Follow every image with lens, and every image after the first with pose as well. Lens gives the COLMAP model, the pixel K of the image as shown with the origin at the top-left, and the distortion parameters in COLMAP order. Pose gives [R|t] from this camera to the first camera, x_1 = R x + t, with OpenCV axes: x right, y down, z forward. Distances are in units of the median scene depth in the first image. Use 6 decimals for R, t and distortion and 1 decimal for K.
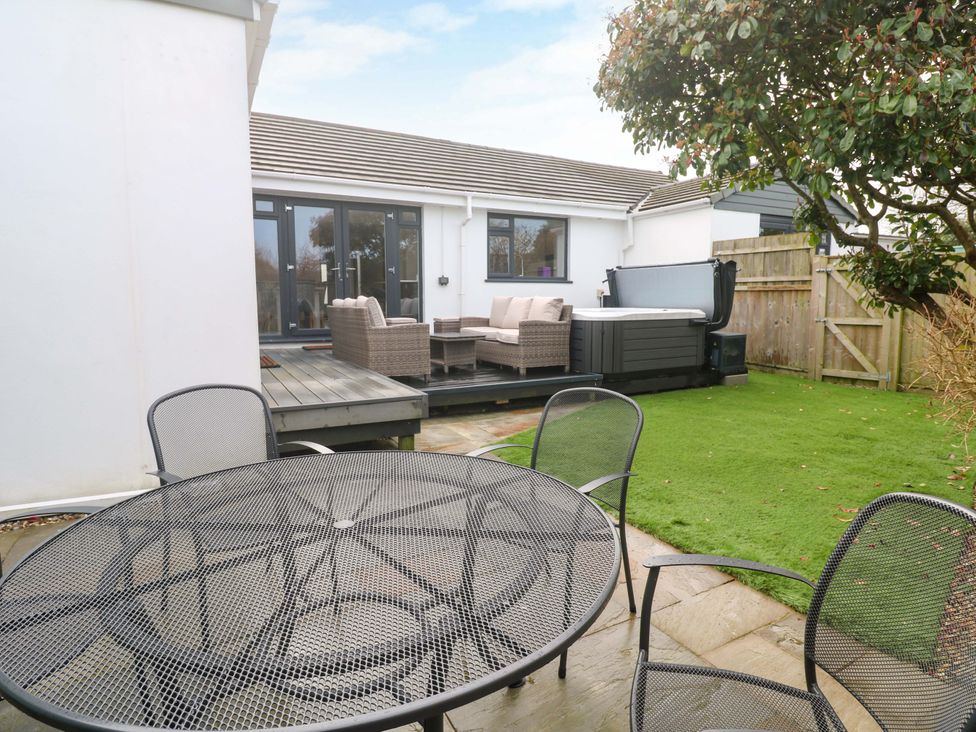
lens RADIAL K [[506.2, 0, 499.1], [0, 506.2, 353.2], [0, 0, 1]] dist [0.001754, -0.014483]
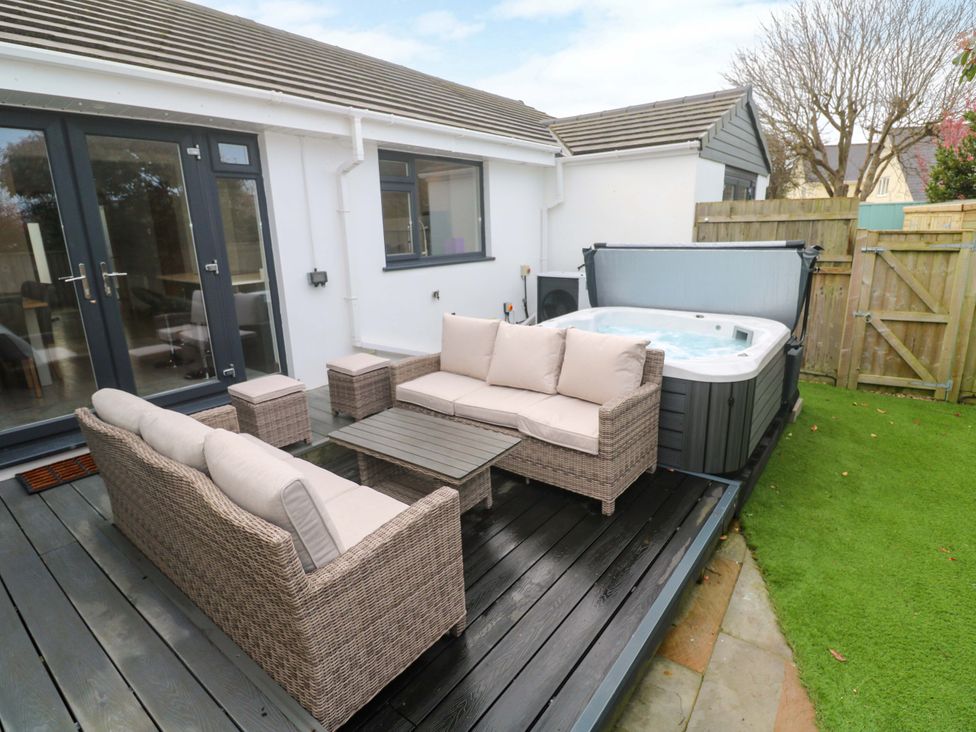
lens RADIAL K [[506.2, 0, 499.1], [0, 506.2, 353.2], [0, 0, 1]] dist [0.001754, -0.014483]
pose [[0.919227, -0.112677, 0.377261, -0.165444], [0.067530, 0.989097, 0.130871, -0.138767], [-0.387894, -0.094824, 0.916814, 0.479926]]
